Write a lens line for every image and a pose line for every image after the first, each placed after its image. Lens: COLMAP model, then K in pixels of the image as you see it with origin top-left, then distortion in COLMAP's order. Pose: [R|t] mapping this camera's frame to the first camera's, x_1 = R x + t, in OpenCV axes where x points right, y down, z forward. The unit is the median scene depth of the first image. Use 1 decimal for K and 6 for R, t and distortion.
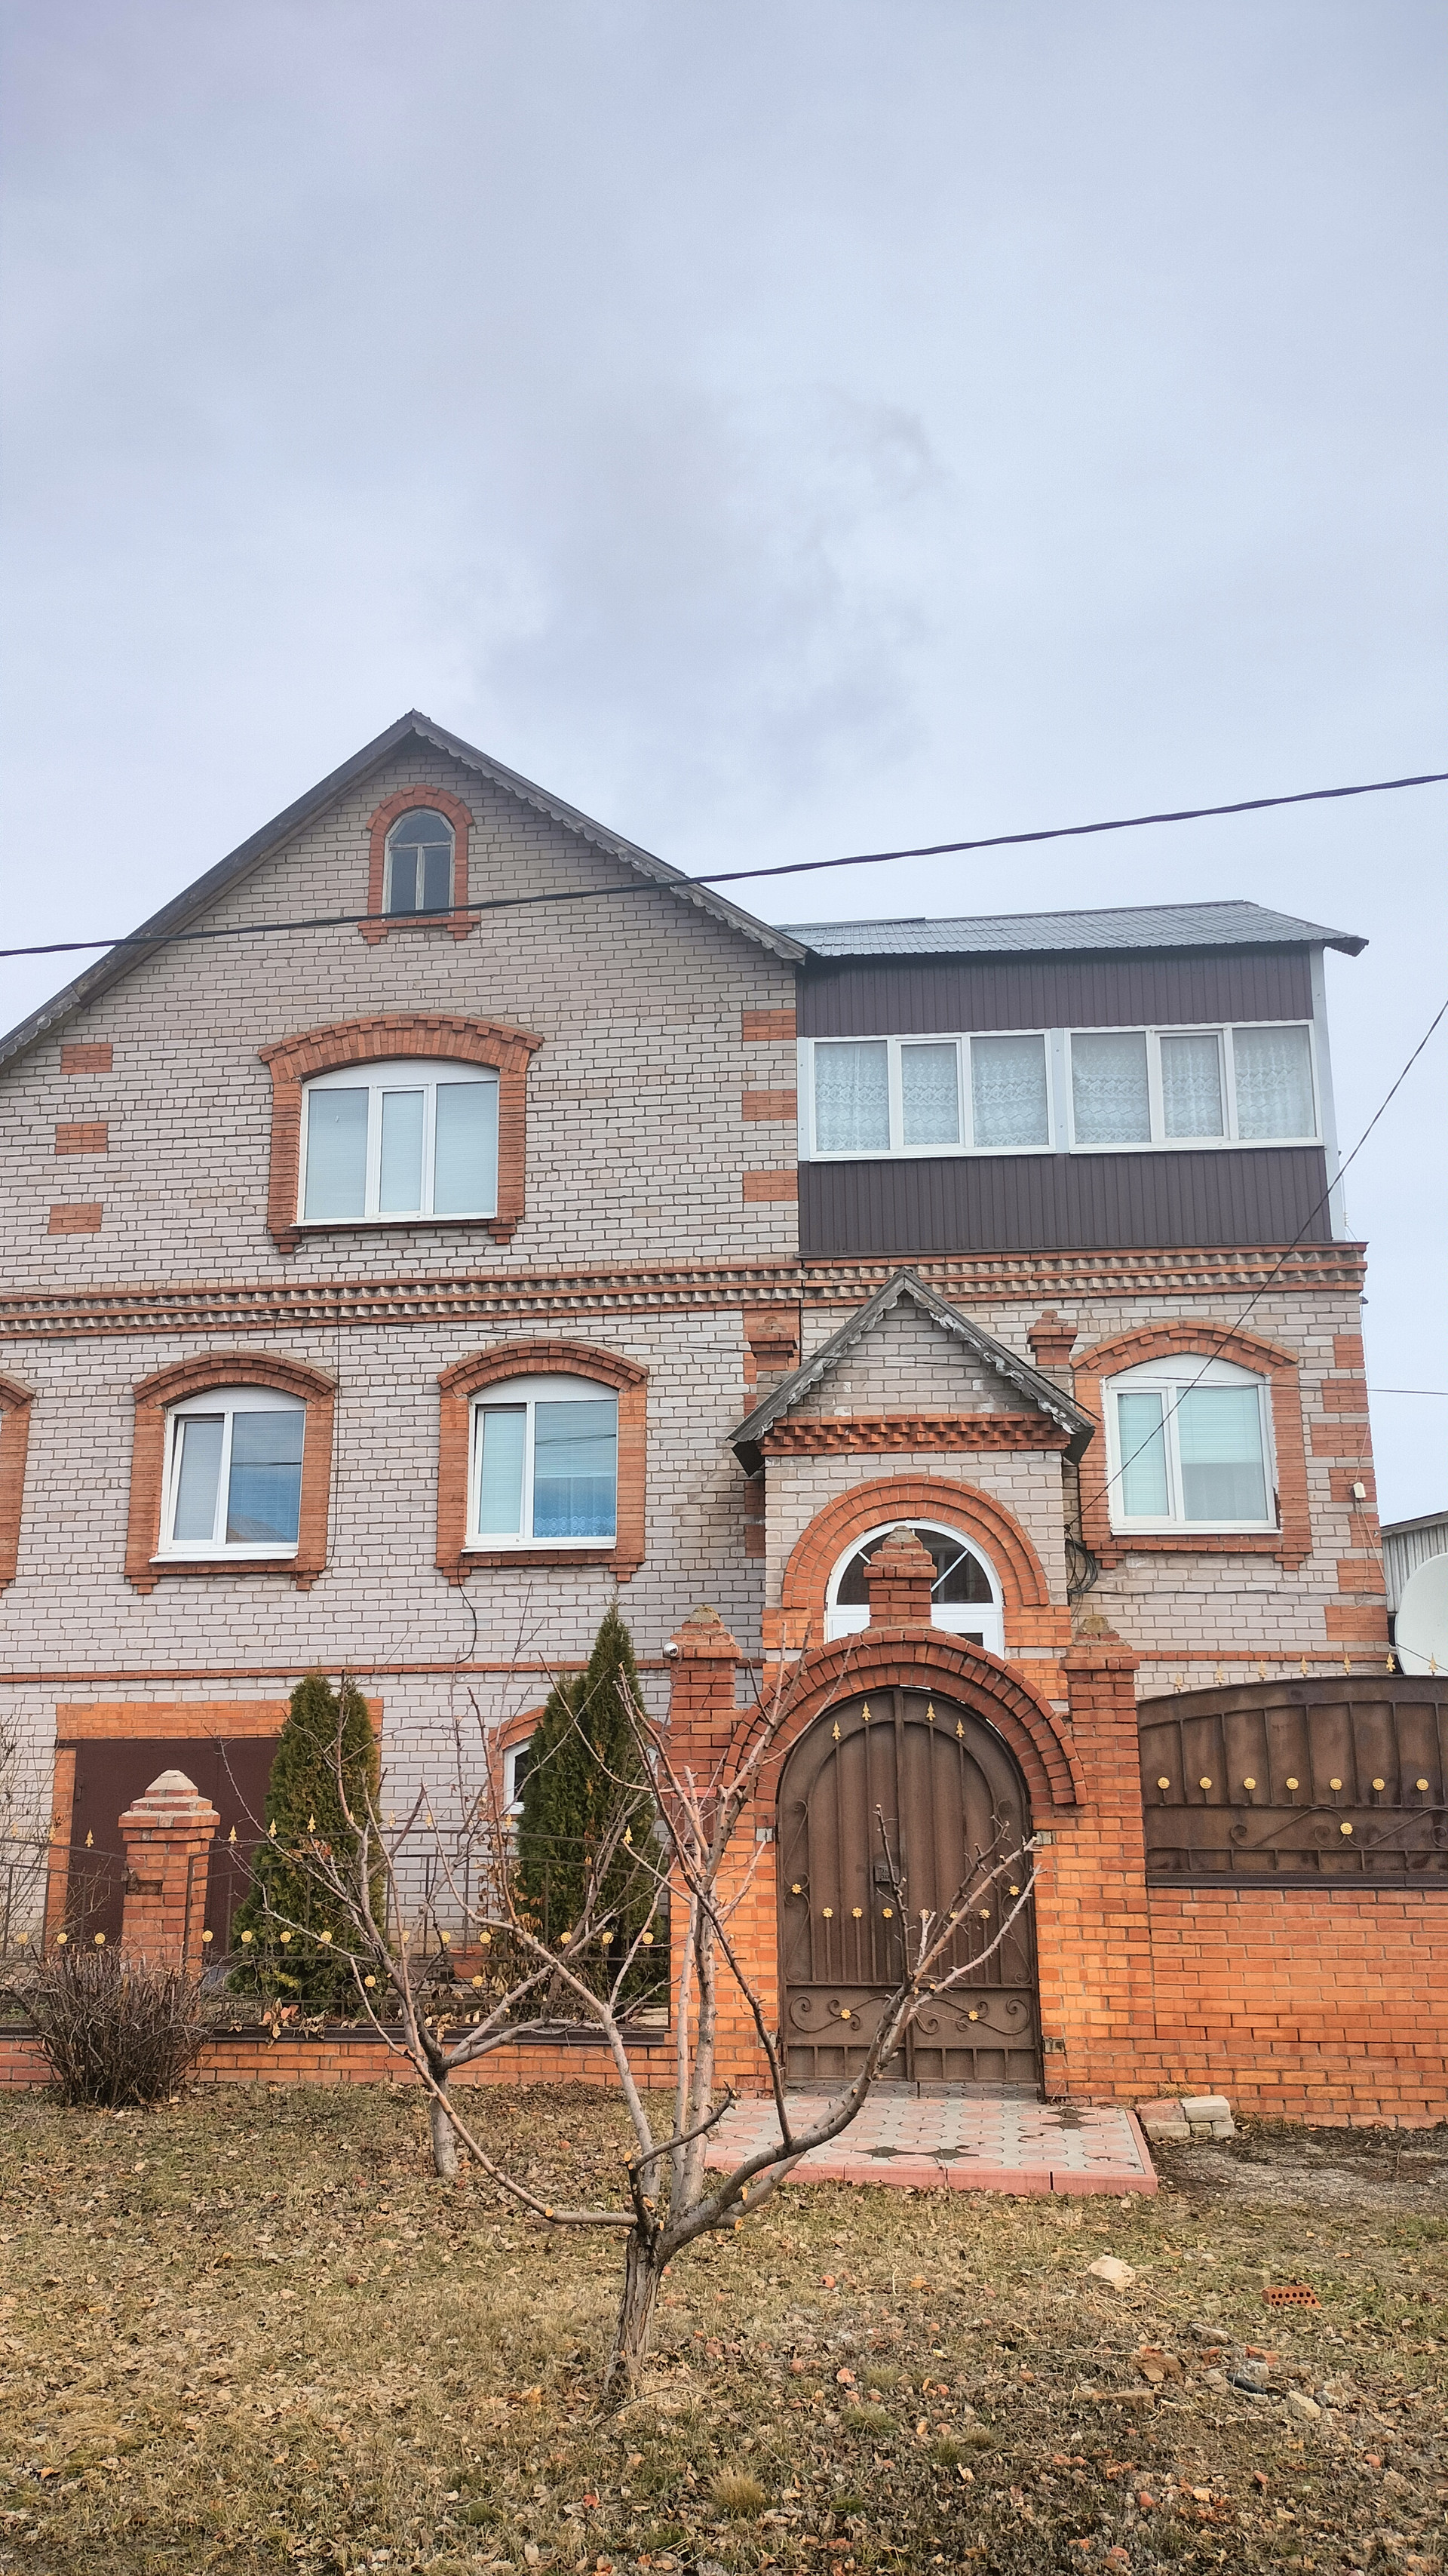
lens RADIAL K [[2012.7, 0, 712.4], [0, 2012.7, 1274.2], [0, 0, 1]] dist [0.056686, -0.010393]
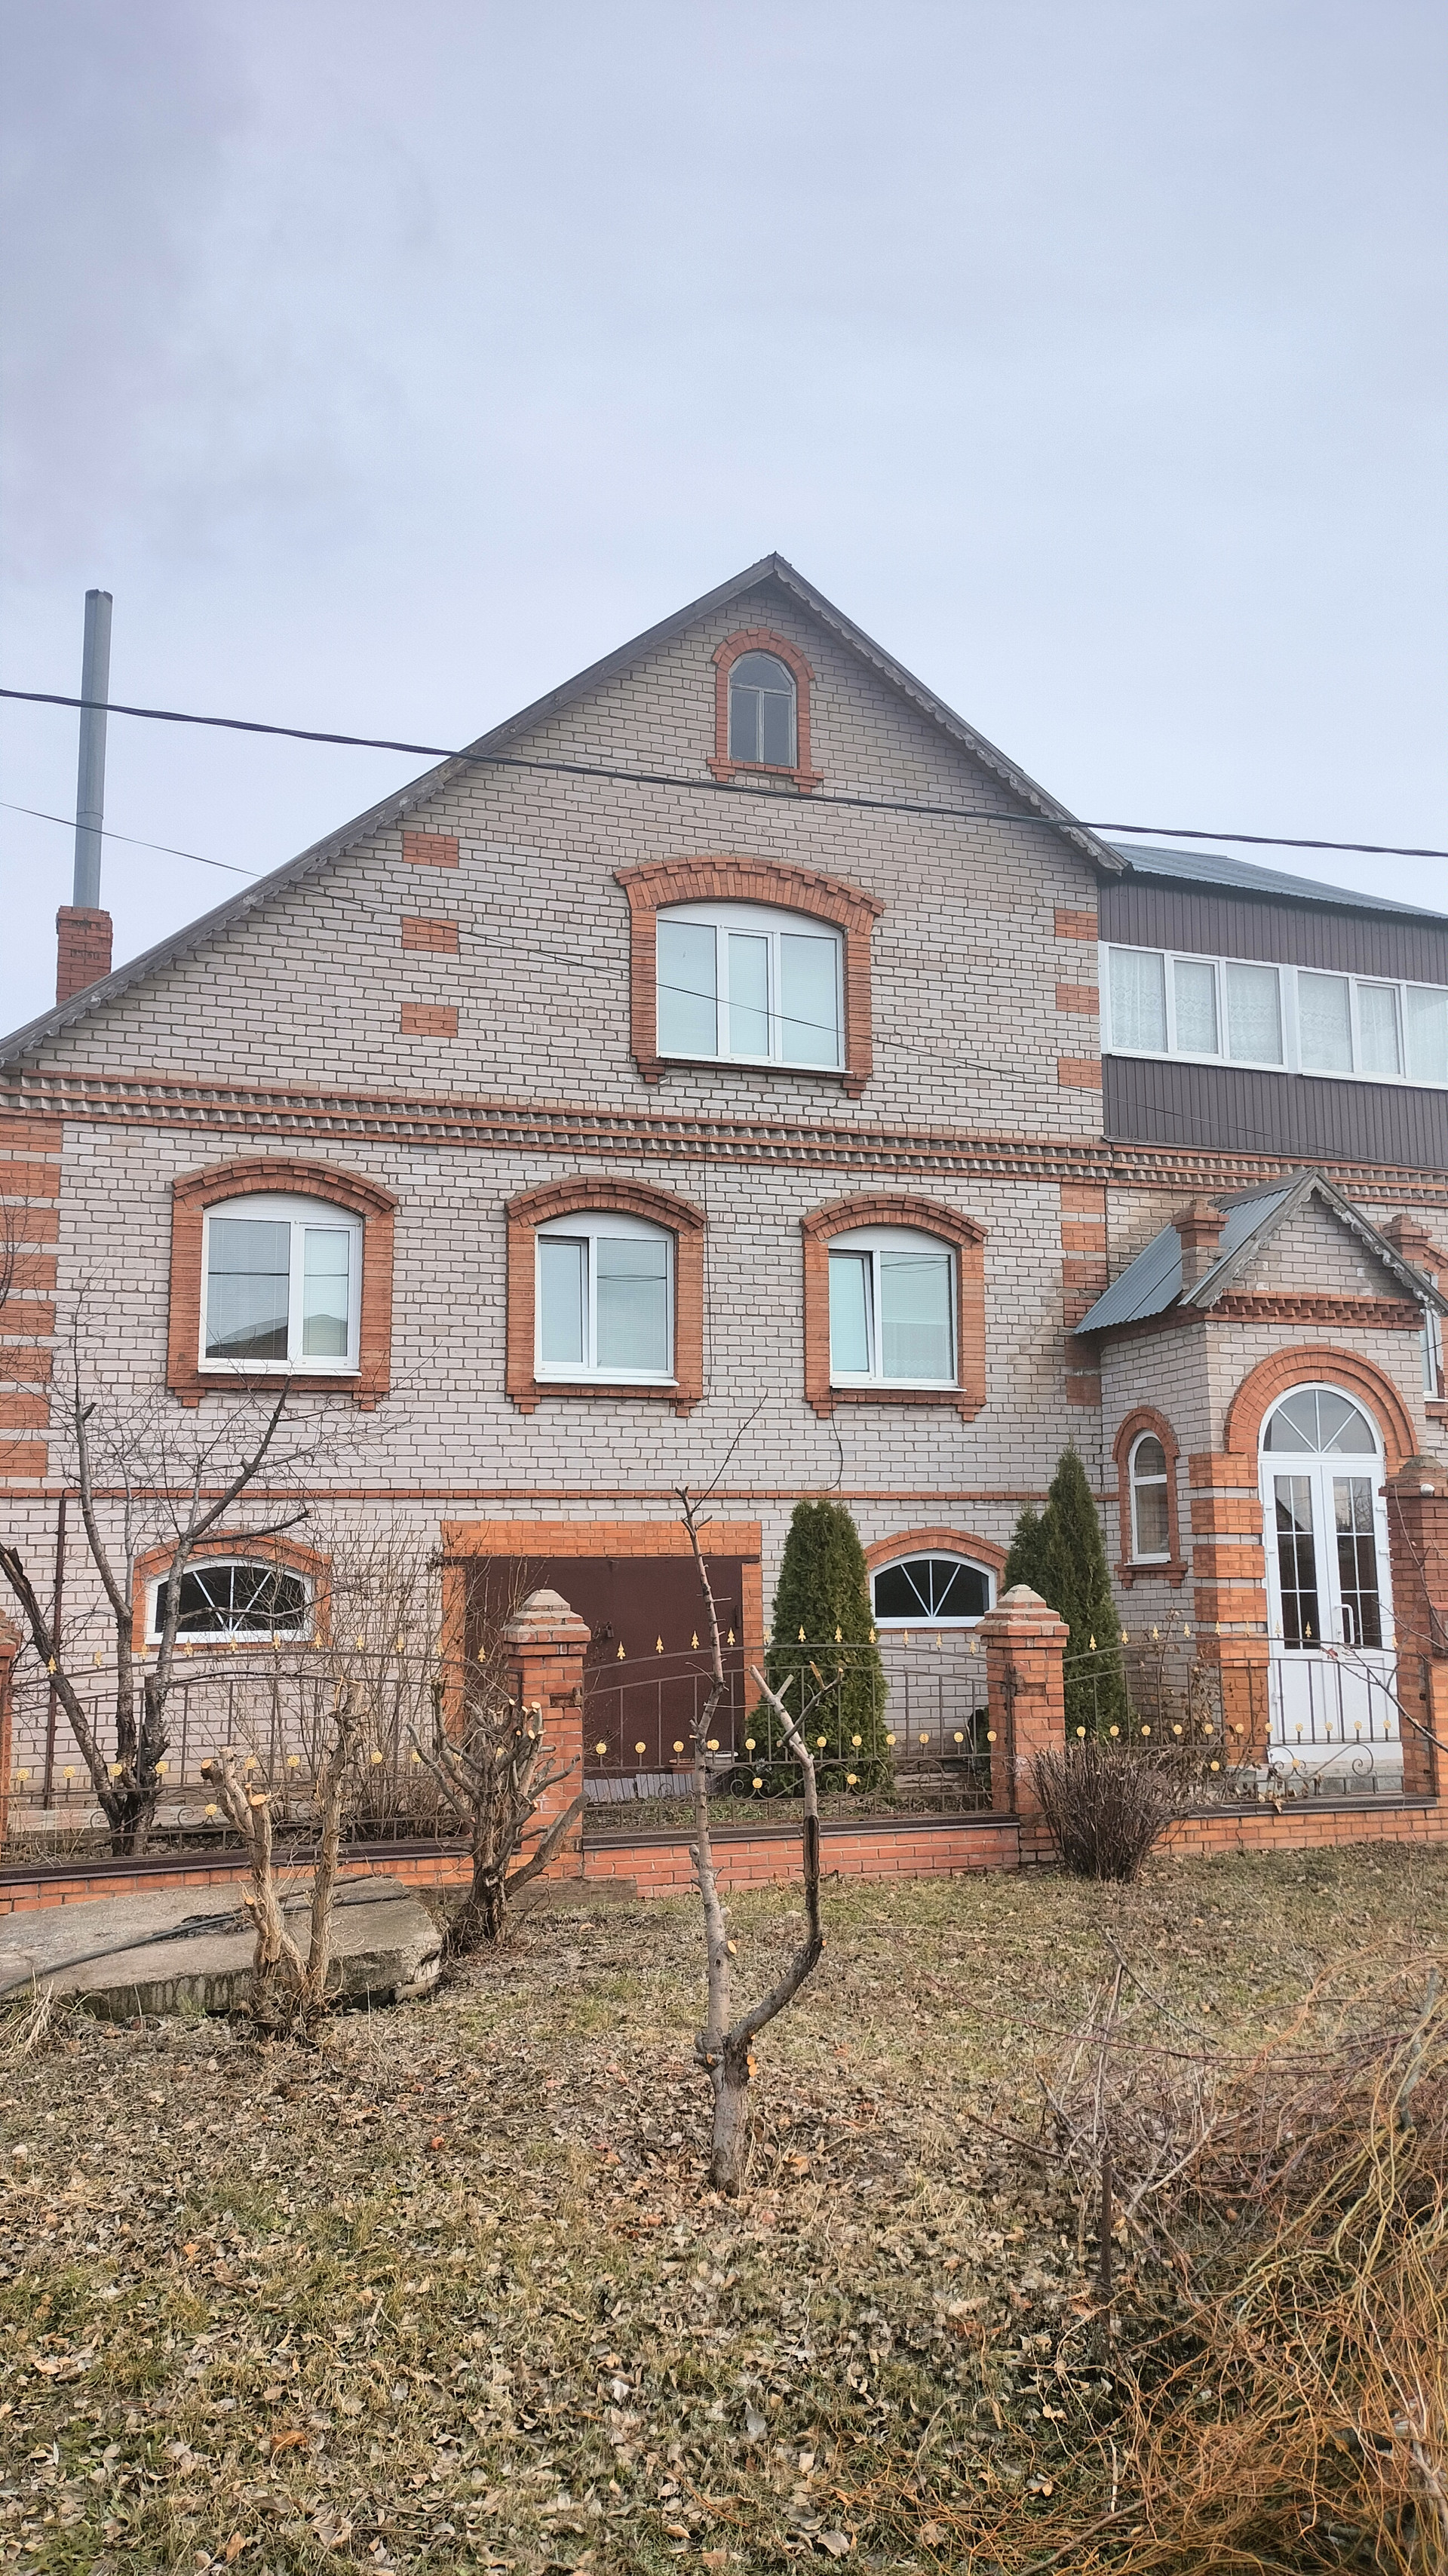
lens RADIAL K [[2012.7, 0, 698.6], [0, 2012.7, 1280.8], [0, 0, 1]] dist [0.056686, -0.010393]
pose [[0.892540, 0.068112, 0.445794, -0.643970], [-0.105031, 0.992741, 0.058607, 0.026539], [-0.438566, -0.099131, 0.893215, 0.087978]]
